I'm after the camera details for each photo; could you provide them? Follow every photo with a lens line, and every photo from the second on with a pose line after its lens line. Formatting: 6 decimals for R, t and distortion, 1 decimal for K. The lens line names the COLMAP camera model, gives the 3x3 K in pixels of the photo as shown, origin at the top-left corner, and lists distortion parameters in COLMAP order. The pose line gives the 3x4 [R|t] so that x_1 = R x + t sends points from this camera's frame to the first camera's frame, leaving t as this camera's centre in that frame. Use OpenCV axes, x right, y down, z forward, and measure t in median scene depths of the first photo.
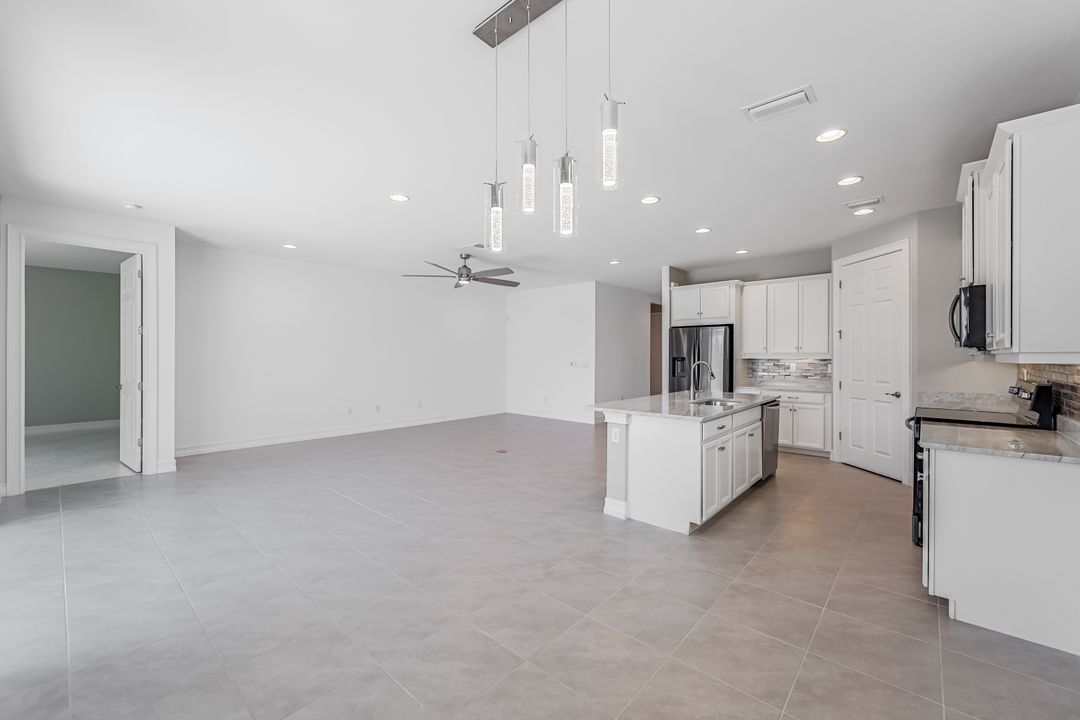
lens RADIAL K [[435.9, 0, 536.3], [0, 435.9, 352.2], [0, 0, 1]] dist [-0.002148, -0.000448]
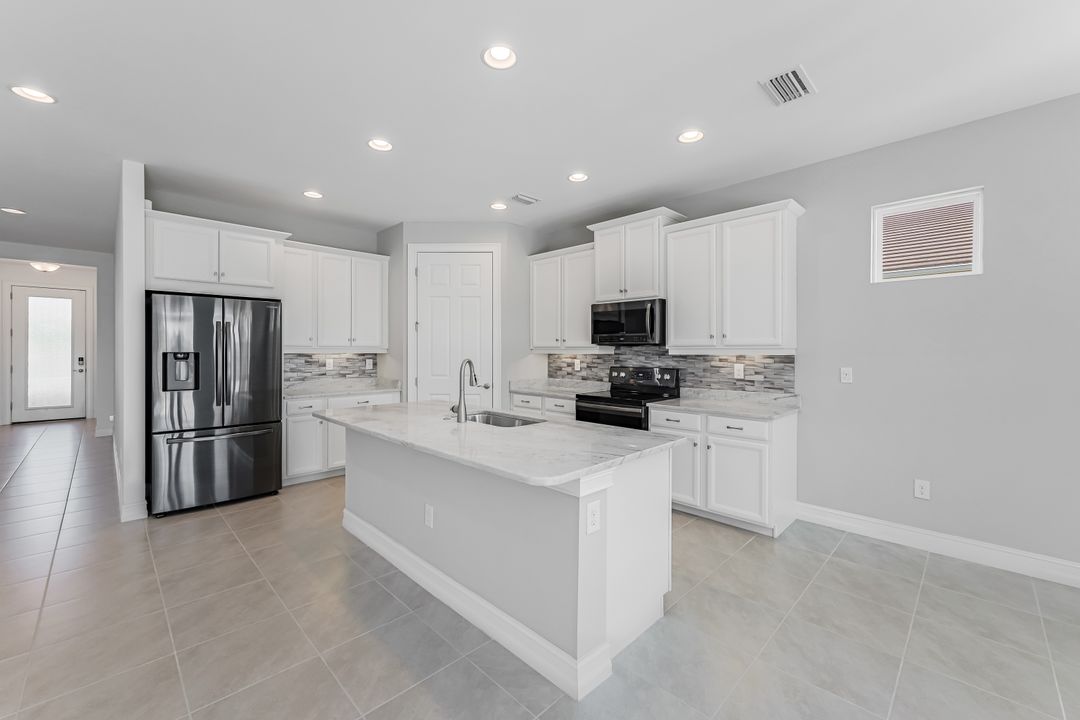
lens RADIAL K [[435.9, 0, 536.3], [0, 435.9, 352.2], [0, 0, 1]] dist [-0.002148, -0.000448]
pose [[0.061188, -0.005736, 0.998110, -0.176250], [-0.009905, 0.999931, 0.006354, 0.004588], [-0.998077, -0.010275, 0.061127, 0.611043]]
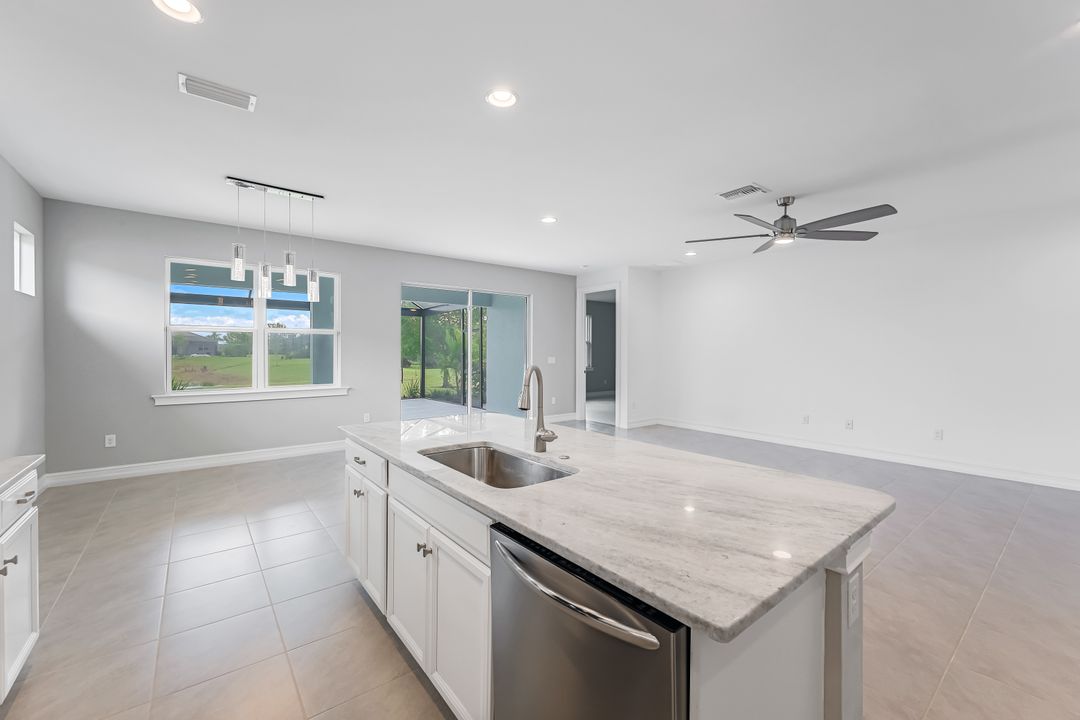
lens RADIAL K [[437.6, 0, 537.3], [0, 437.6, 355.4], [0, 0, 1]] dist [0.008231, -0.000149]
pose [[-0.180610, 0.006846, -0.983531, 0.569912], [0.004414, 0.999971, 0.006150, 0.007308], [0.983545, -0.003230, -0.180635, 0.769486]]
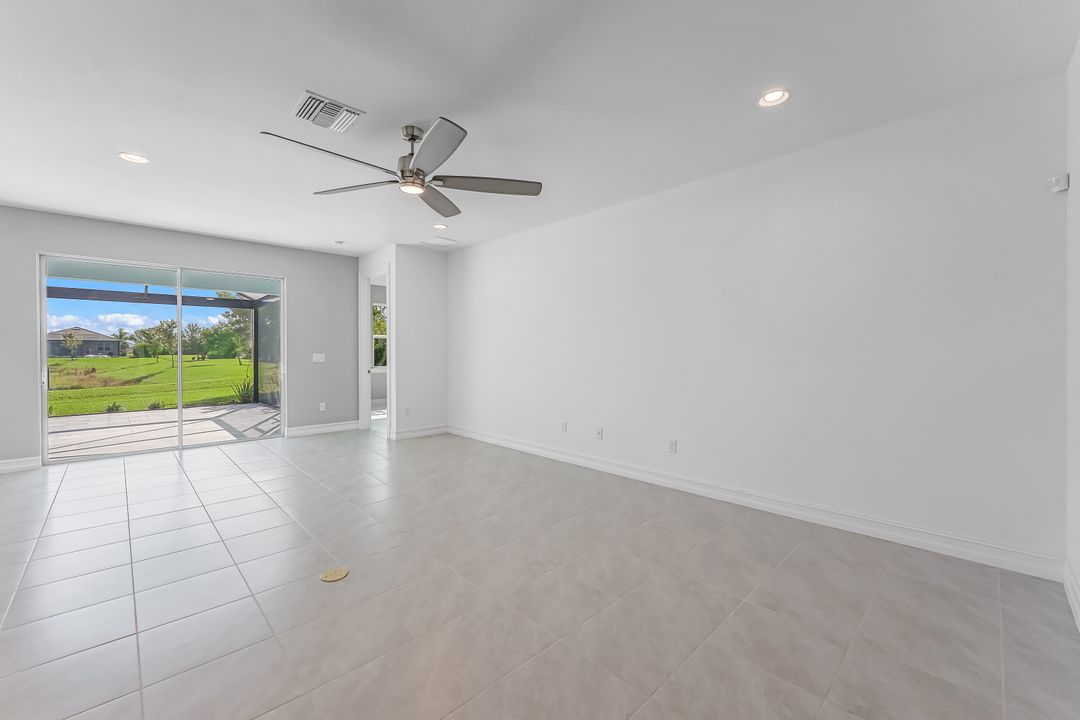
lens RADIAL K [[441.8, 0, 530.7], [0, 441.8, 354.7], [0, 0, 1]] dist [0.016995, 0.000065]
pose [[-0.099372, 0.006286, -0.995030, 0.314403], [0.007554, 0.999956, 0.005563, 0.020068], [0.995022, -0.006963, -0.099415, 1.203565]]
